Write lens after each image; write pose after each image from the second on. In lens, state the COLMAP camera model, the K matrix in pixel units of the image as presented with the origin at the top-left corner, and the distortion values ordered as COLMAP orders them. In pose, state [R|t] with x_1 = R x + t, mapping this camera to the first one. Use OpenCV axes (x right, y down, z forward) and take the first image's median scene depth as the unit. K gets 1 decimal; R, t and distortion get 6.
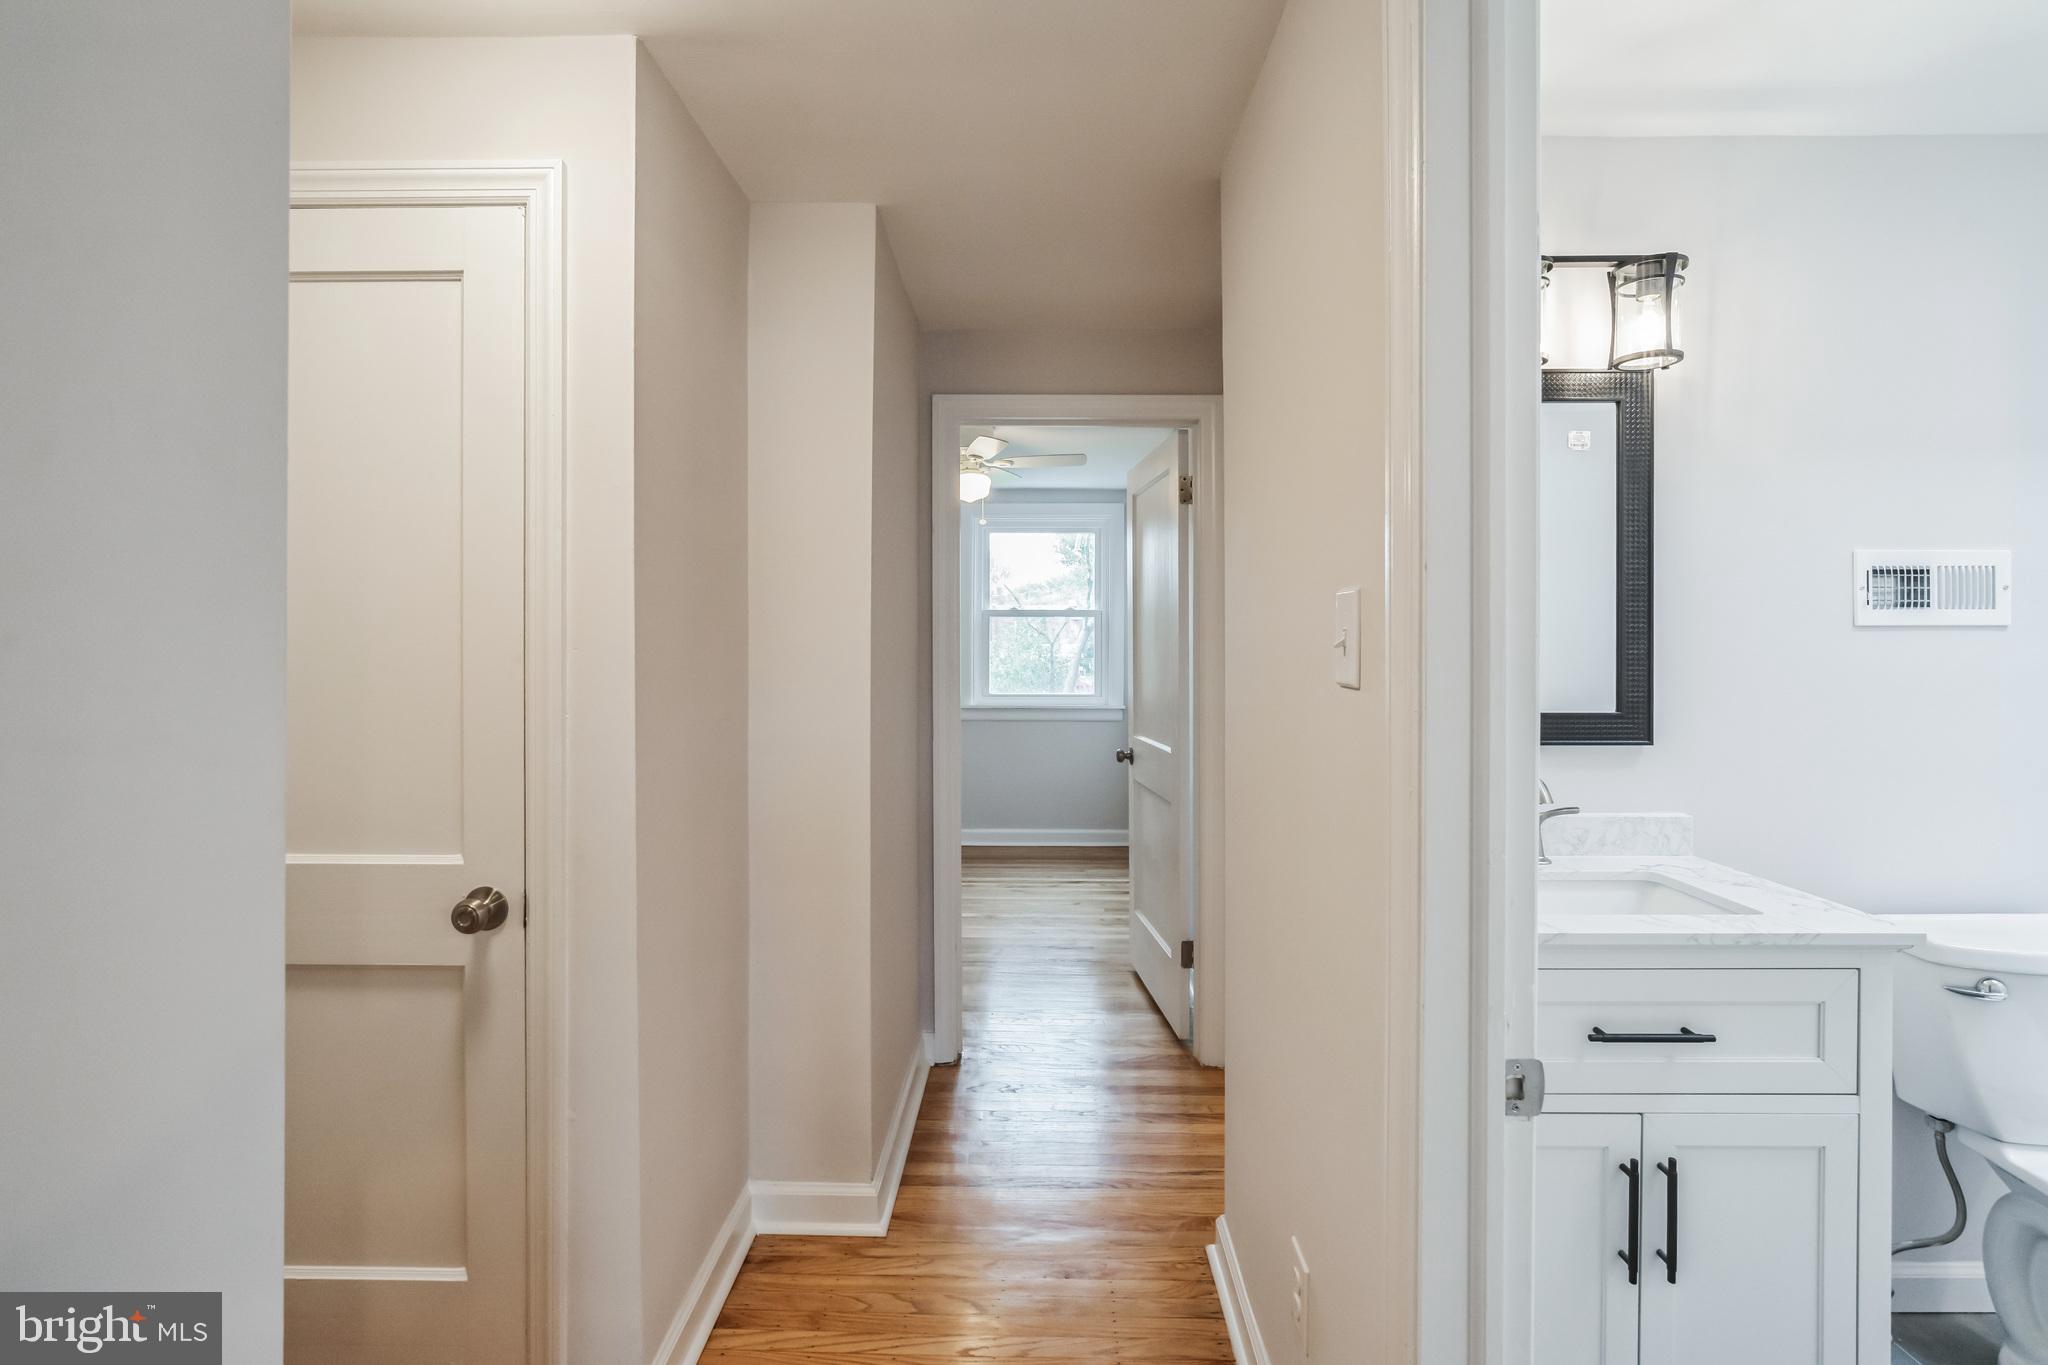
lens RADIAL K [[920.8, 0, 1033.6], [0, 920.8, 641.7], [0, 0, 1]] dist [-0.002314, 0.000334]
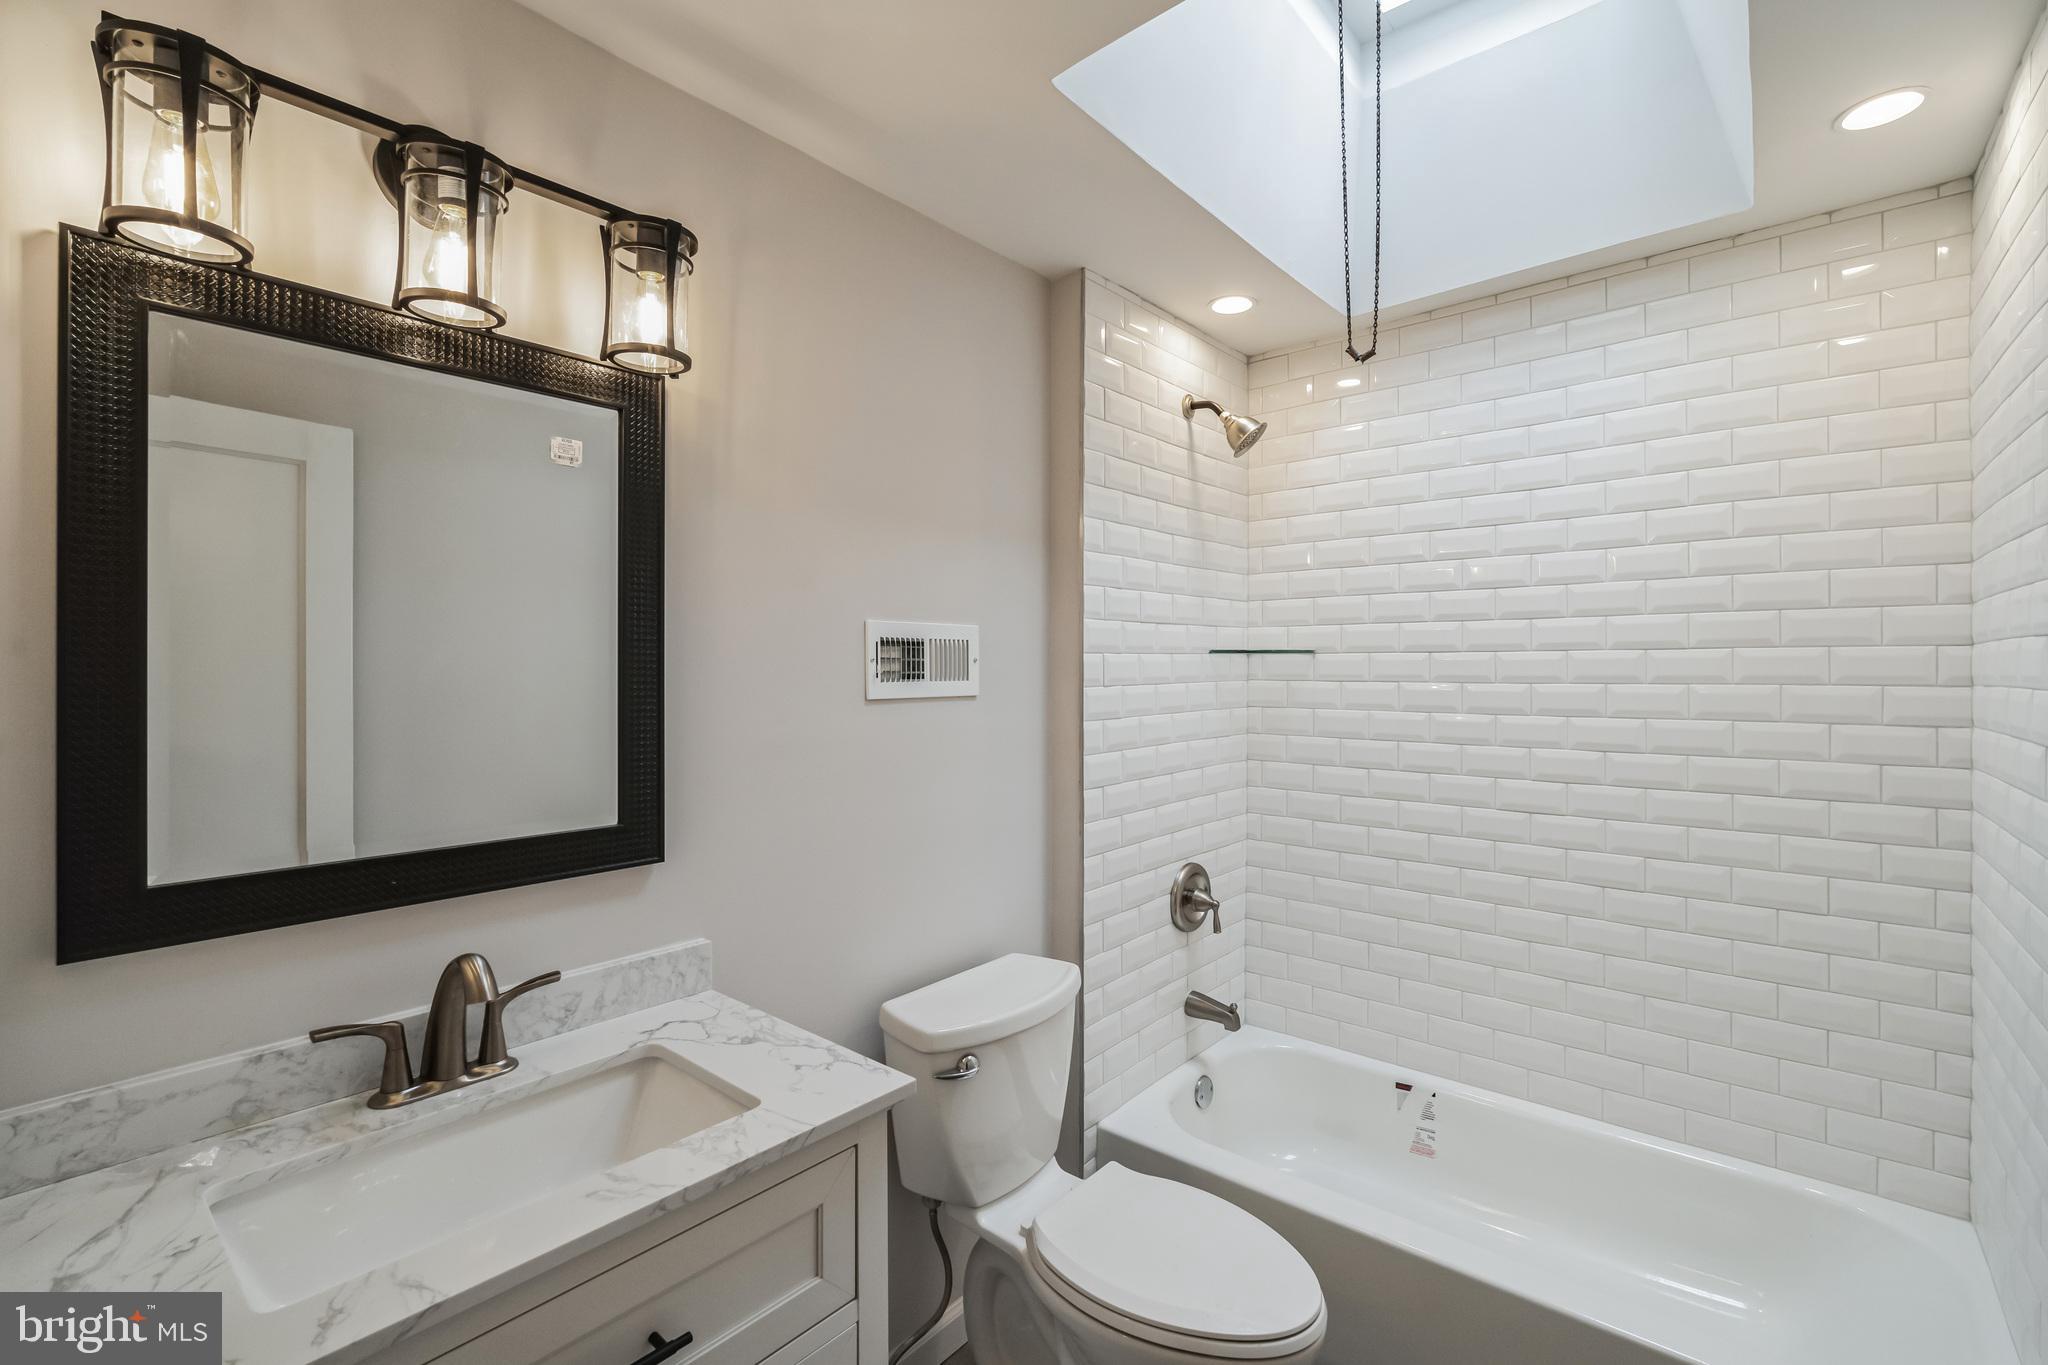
lens RADIAL K [[905.5, 0, 1022.0], [0, 905.5, 685.1], [0, 0, 1]] dist [-0.005491, 0.000464]
pose [[0.645044, -0.014573, 0.764006, 0.287603], [0.001586, 0.999842, 0.017732, -0.049783], [-0.764143, -0.010226, 0.644965, 0.278489]]
